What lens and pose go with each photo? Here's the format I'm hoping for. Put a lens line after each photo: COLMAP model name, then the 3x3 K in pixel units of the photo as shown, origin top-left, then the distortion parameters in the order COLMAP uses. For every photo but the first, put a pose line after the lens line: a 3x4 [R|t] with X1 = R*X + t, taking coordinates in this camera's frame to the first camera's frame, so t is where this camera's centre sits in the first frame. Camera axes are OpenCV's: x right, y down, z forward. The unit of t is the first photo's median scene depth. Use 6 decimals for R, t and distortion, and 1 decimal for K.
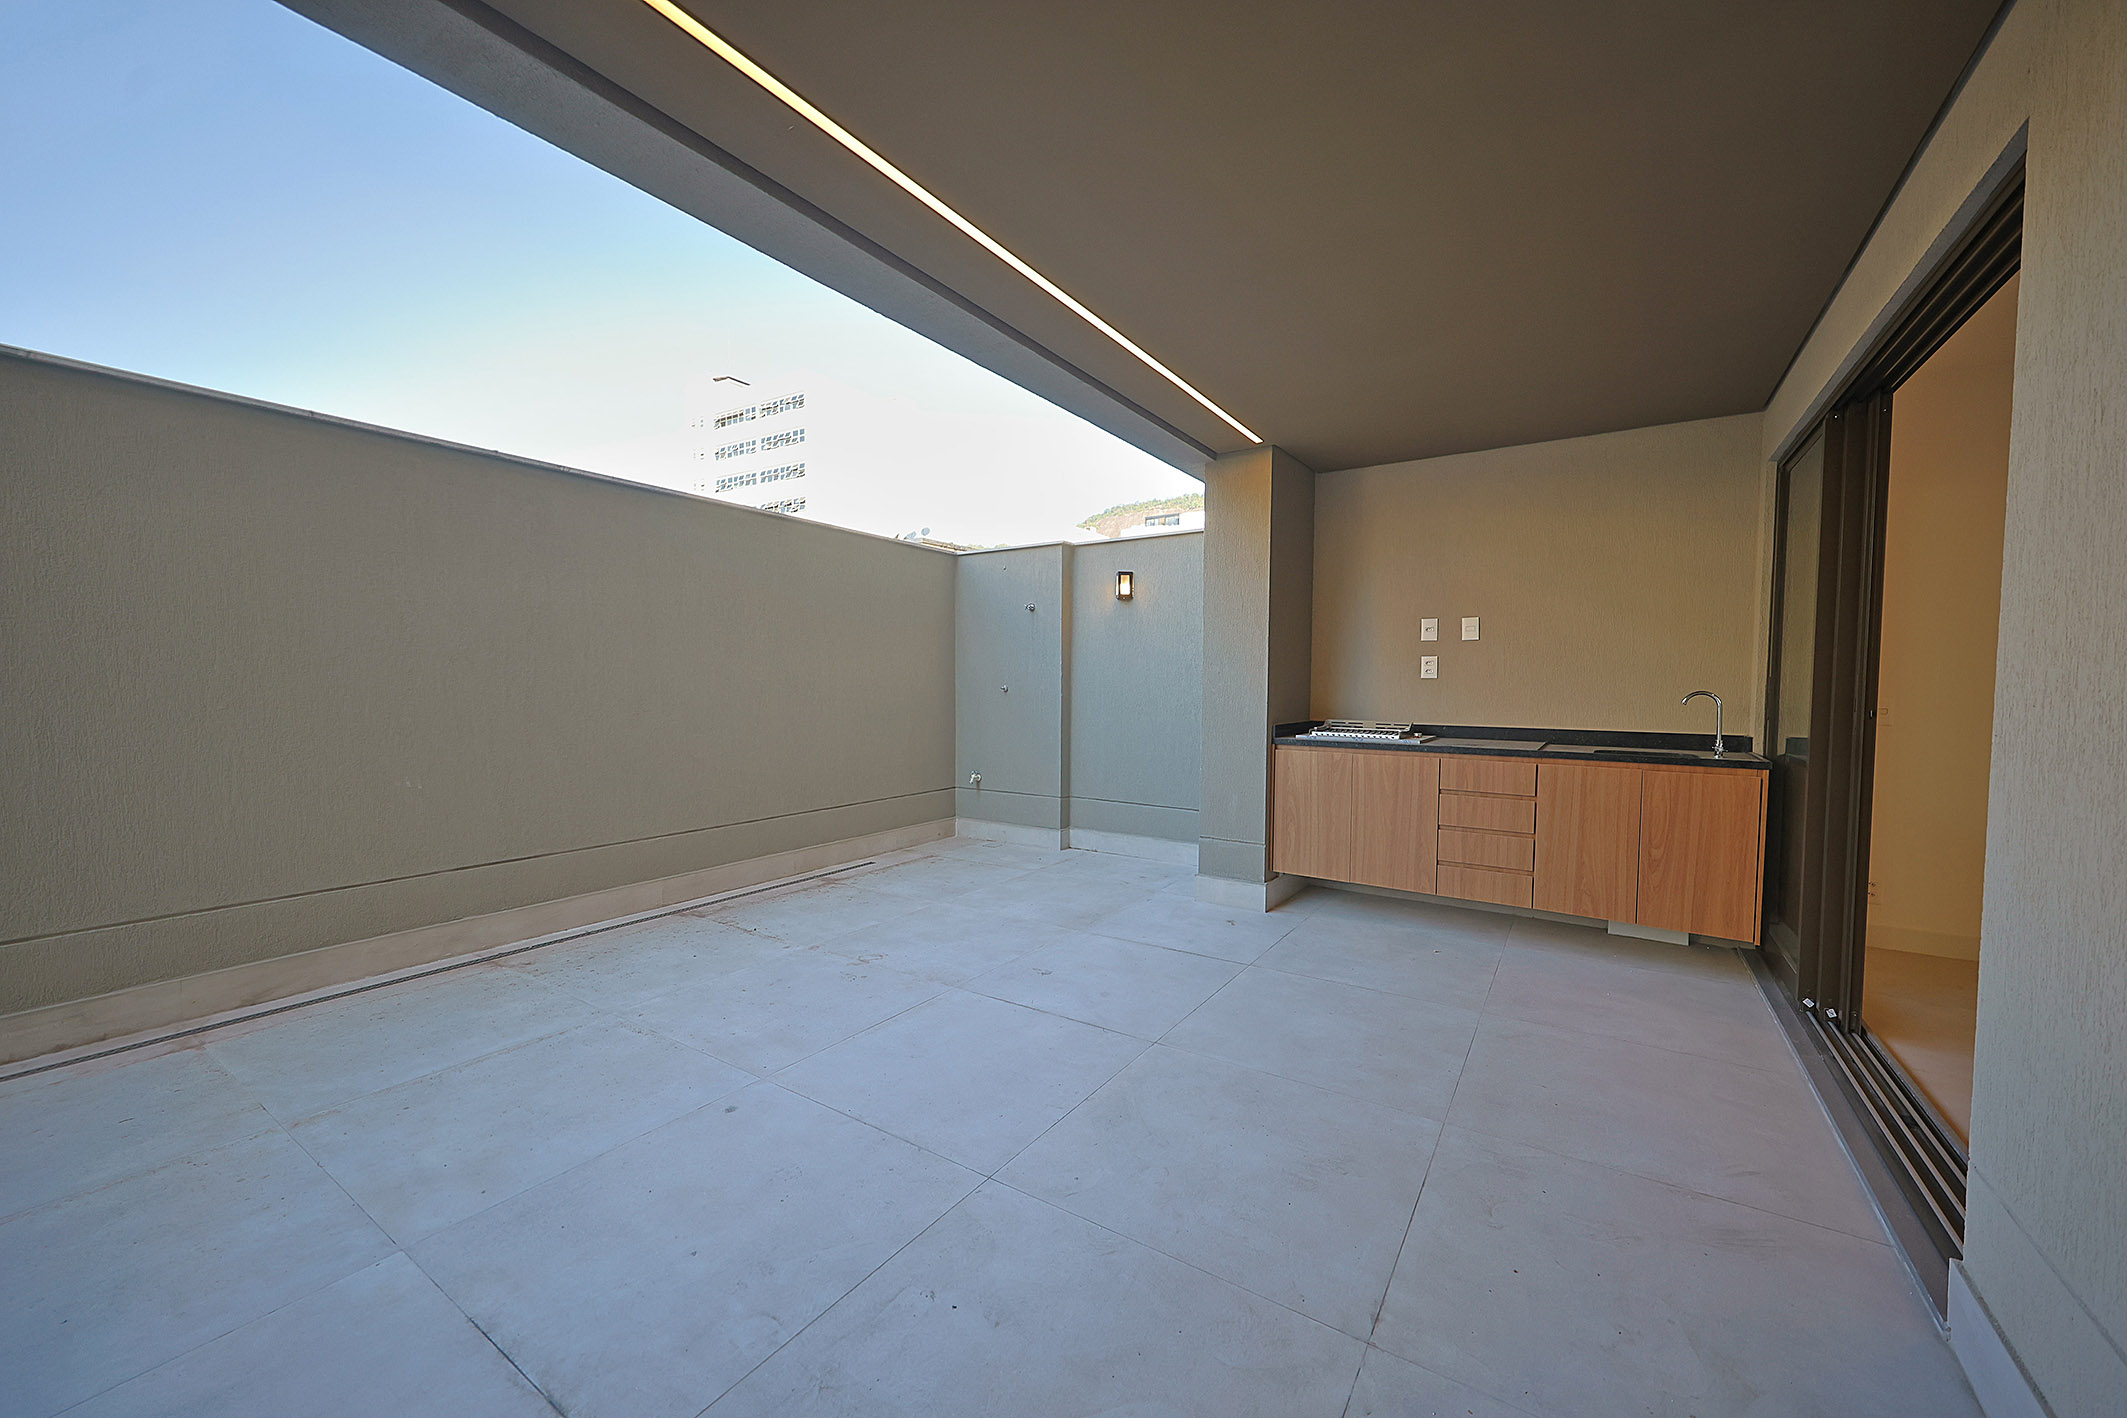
lens RADIAL K [[789.3, 0, 1040.5], [0, 789.3, 711.7], [0, 0, 1]] dist [-0.000086, -0.000047]
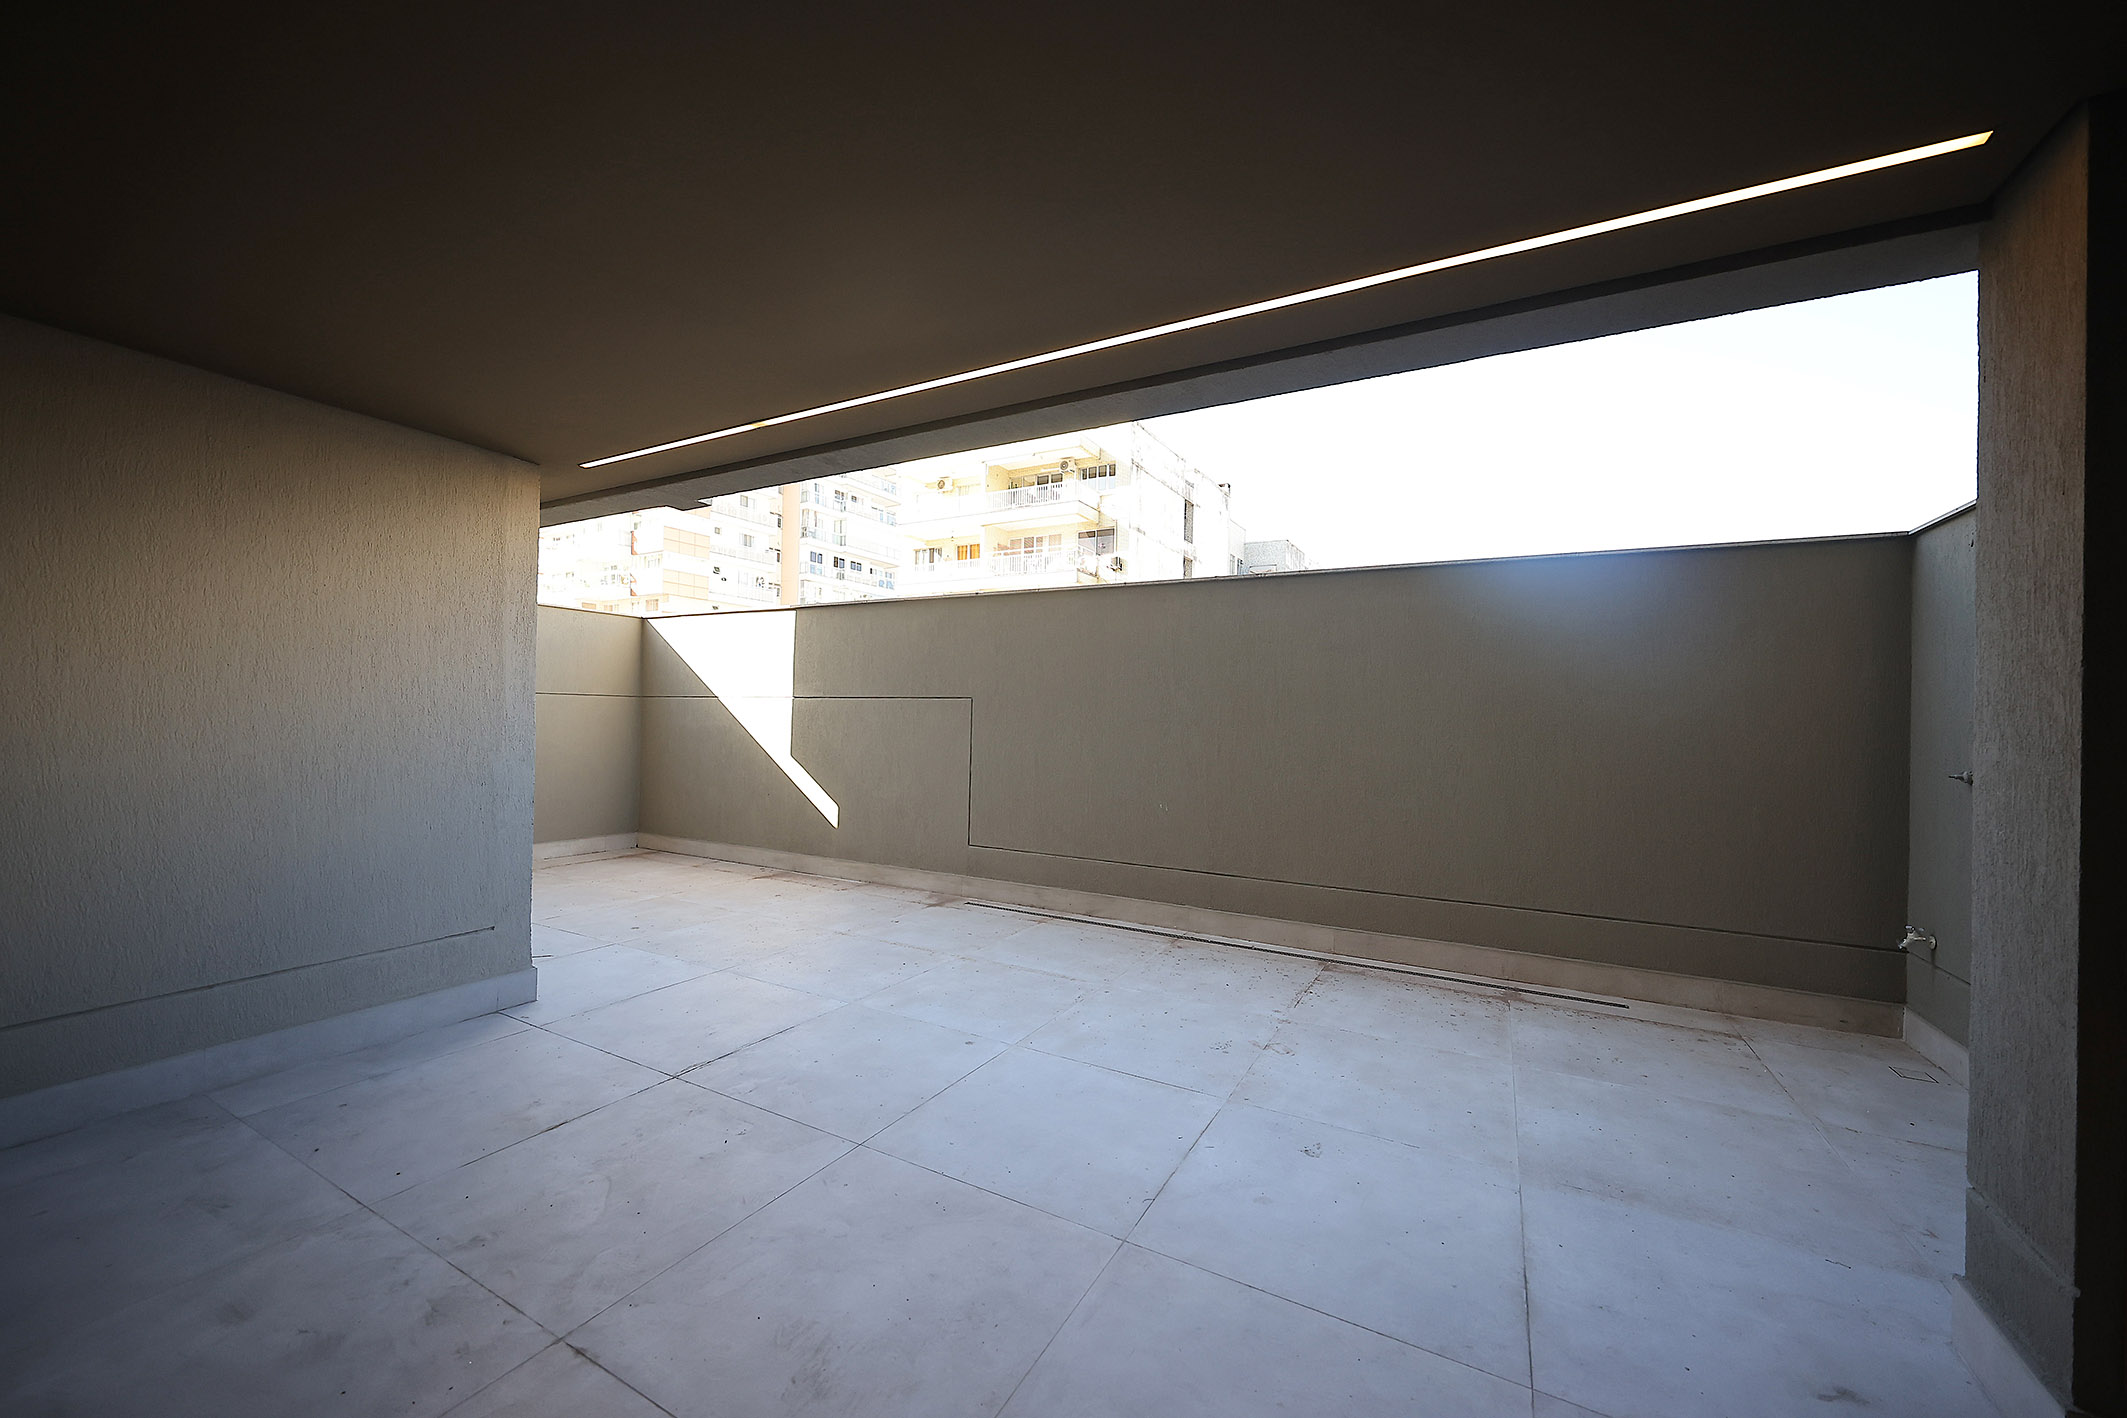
lens RADIAL K [[789.9, 0, 1095.1], [0, 789.9, 718.2], [0, 0, 1]] dist [0.000869, 0.000036]
pose [[0.125466, -0.003417, -0.992092, 0.671887], [-0.059490, 0.998169, -0.010962, -0.051848], [0.990313, 0.060395, 0.125033, 0.639997]]
